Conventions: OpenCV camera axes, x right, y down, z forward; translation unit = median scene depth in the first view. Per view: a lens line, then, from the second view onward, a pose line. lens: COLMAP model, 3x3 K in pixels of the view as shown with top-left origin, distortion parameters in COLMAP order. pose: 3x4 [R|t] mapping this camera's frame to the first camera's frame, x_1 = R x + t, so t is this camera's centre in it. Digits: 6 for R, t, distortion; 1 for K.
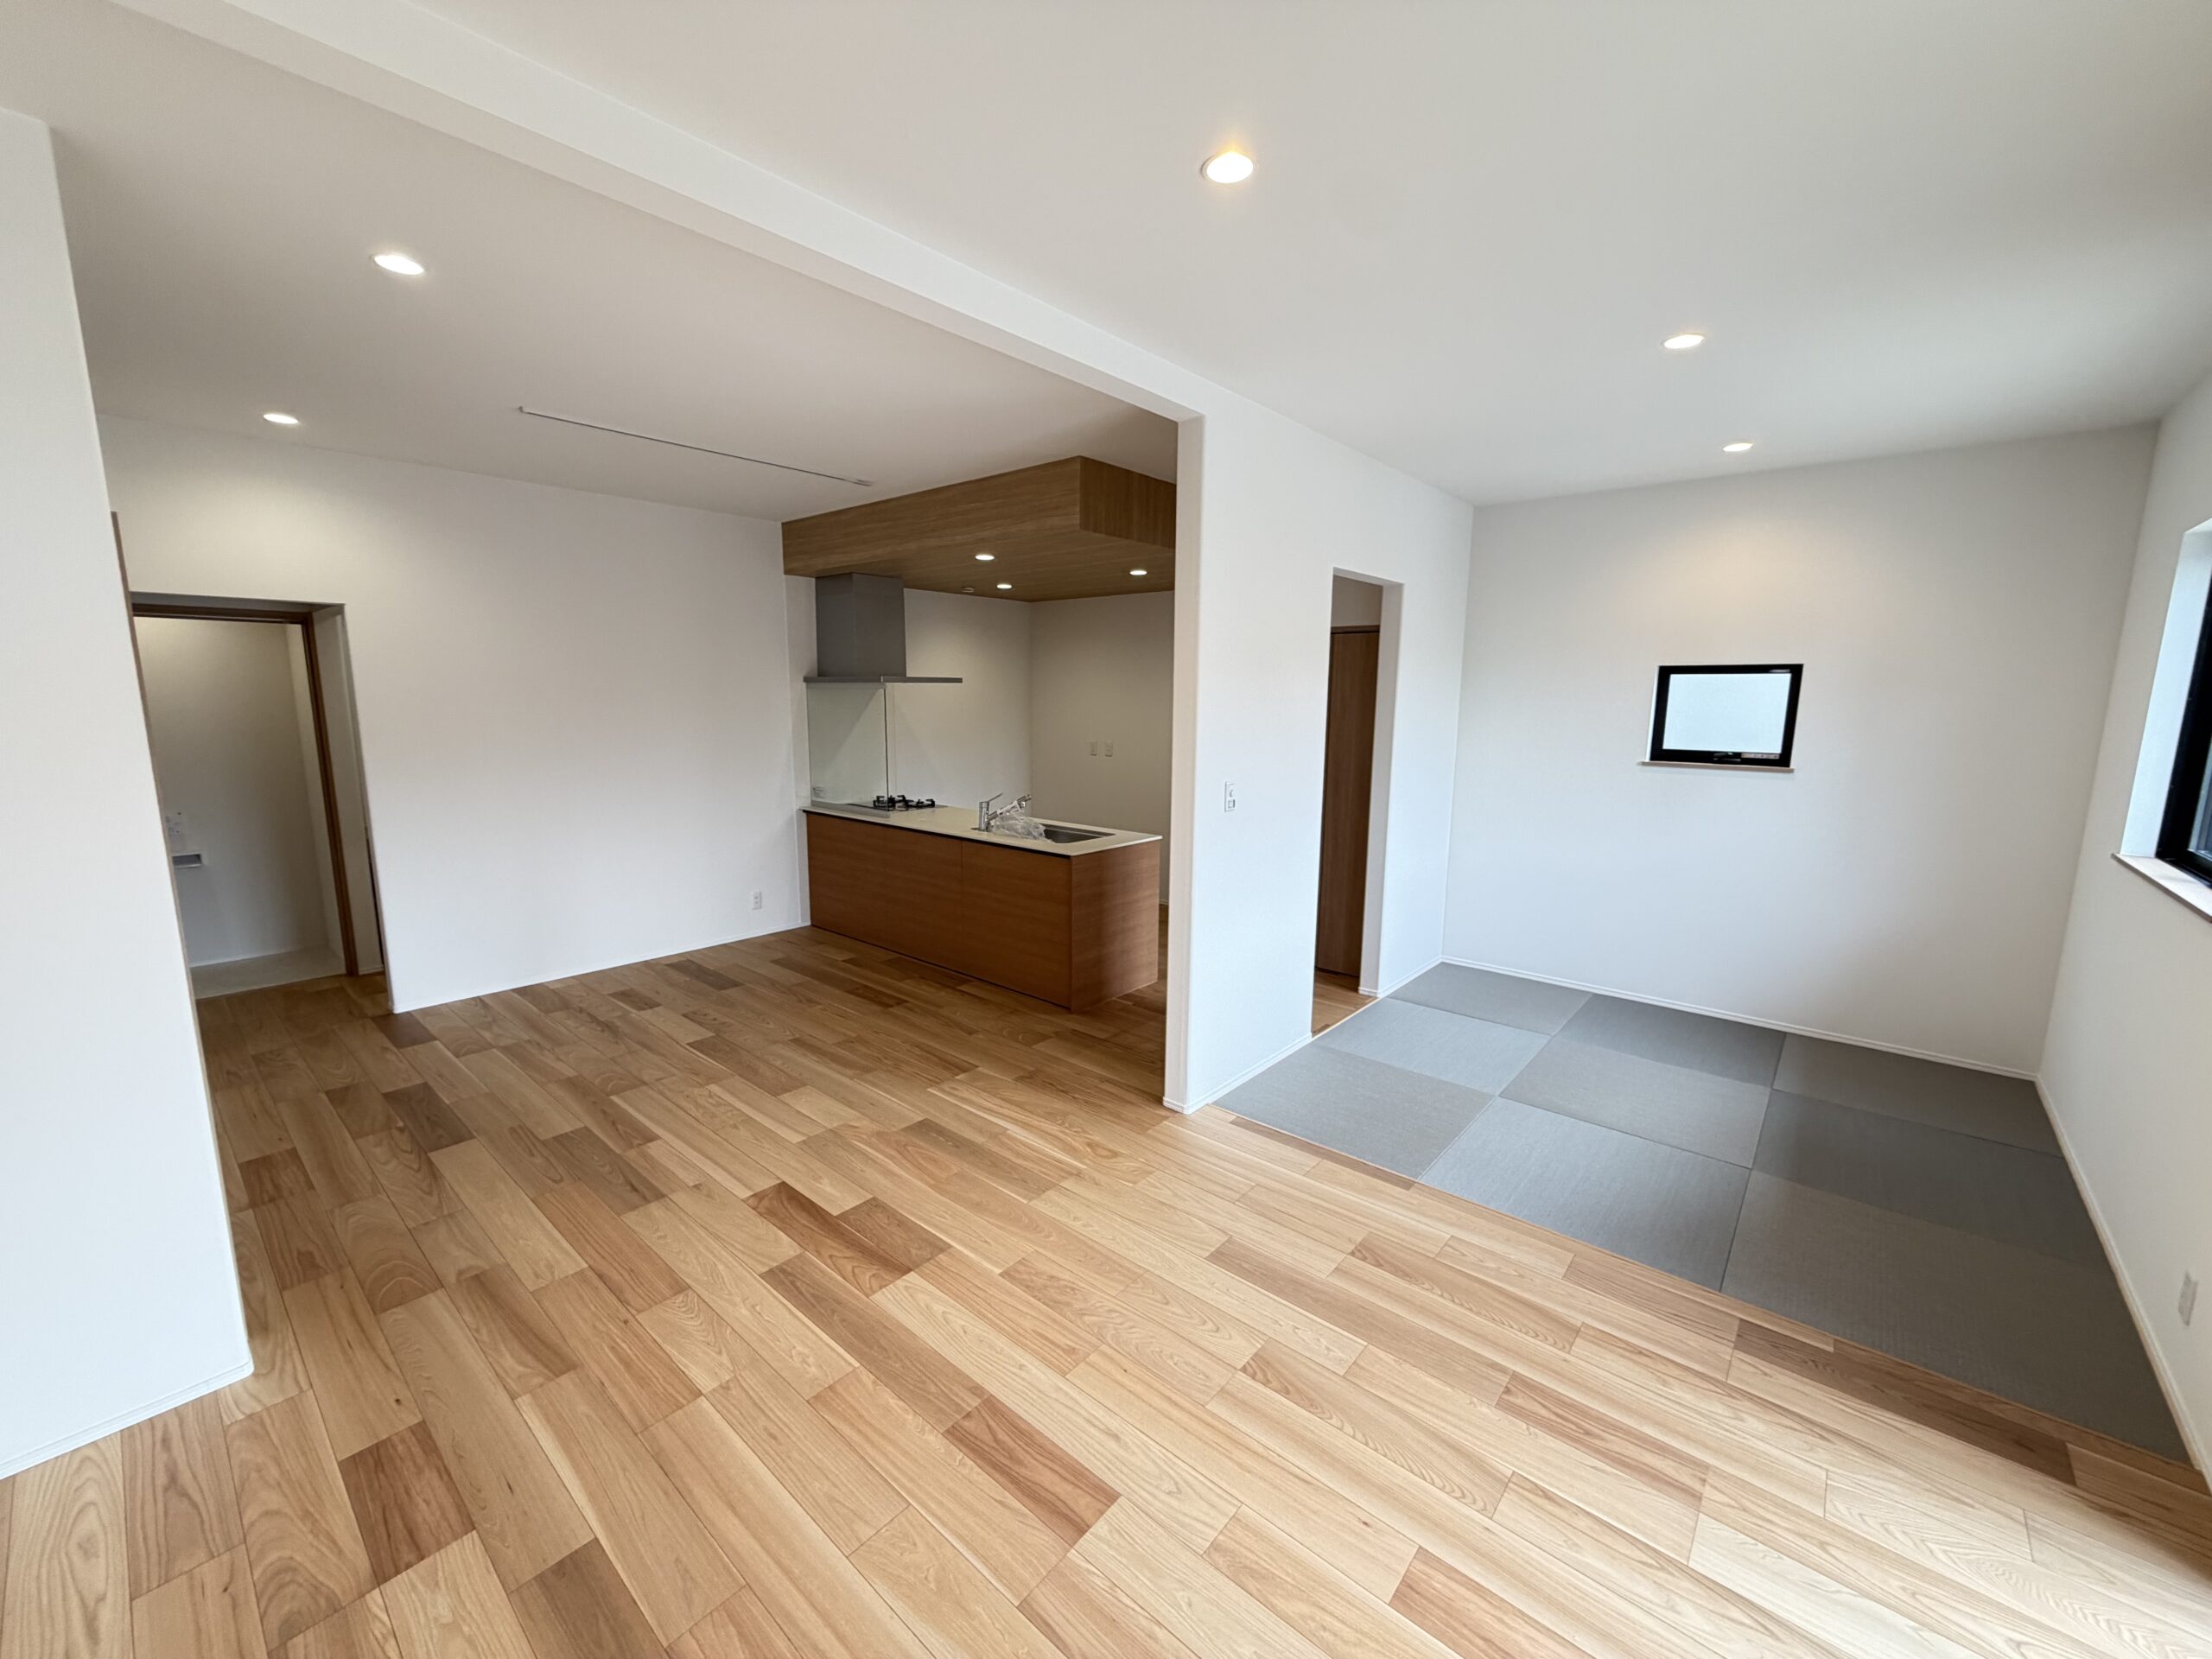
lens RADIAL K [[879.6, 0, 1106.0], [0, 879.6, 829.5], [0, 0, 1]] dist [-0.003490, 0.000840]
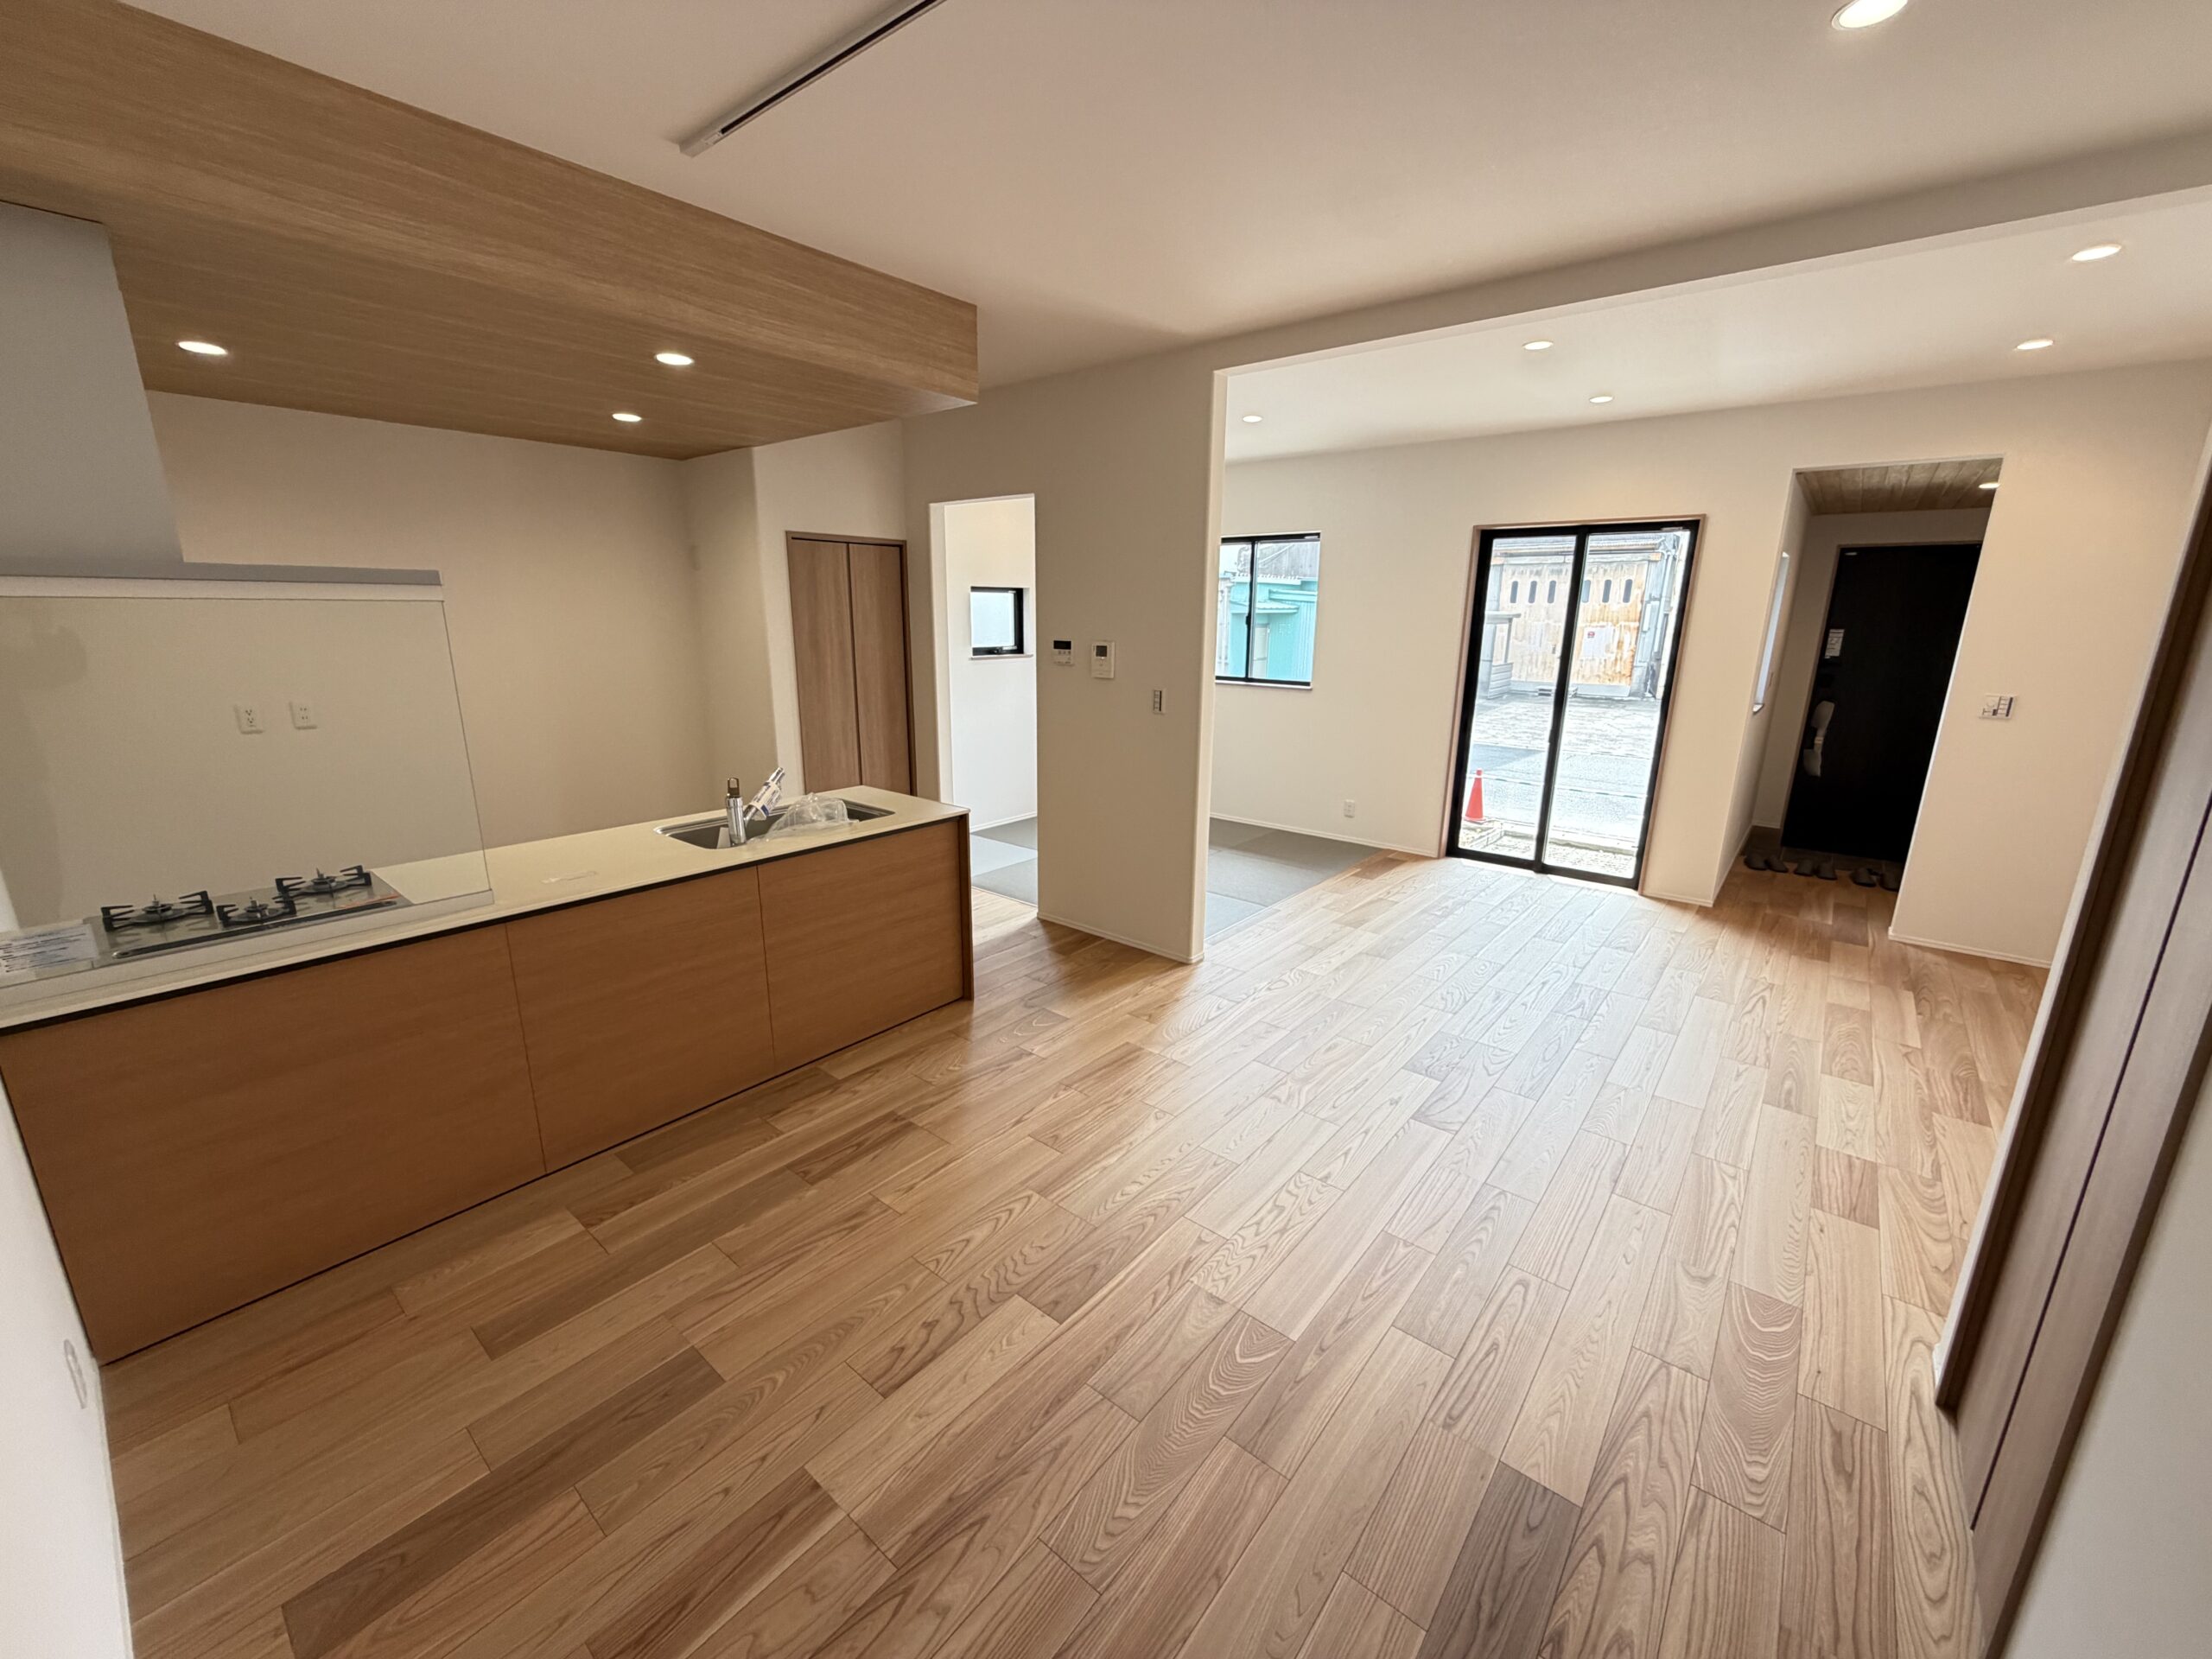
lens RADIAL K [[874.9, 0, 1106.0], [0, 874.9, 829.5], [0, 0, 1]] dist [0.008479, 0.000156]
pose [[-0.018113, -0.251892, 0.967586, -0.845334], [0.144713, 0.956894, 0.251817, -0.145039], [-0.989308, 0.144583, 0.019120, 0.868646]]
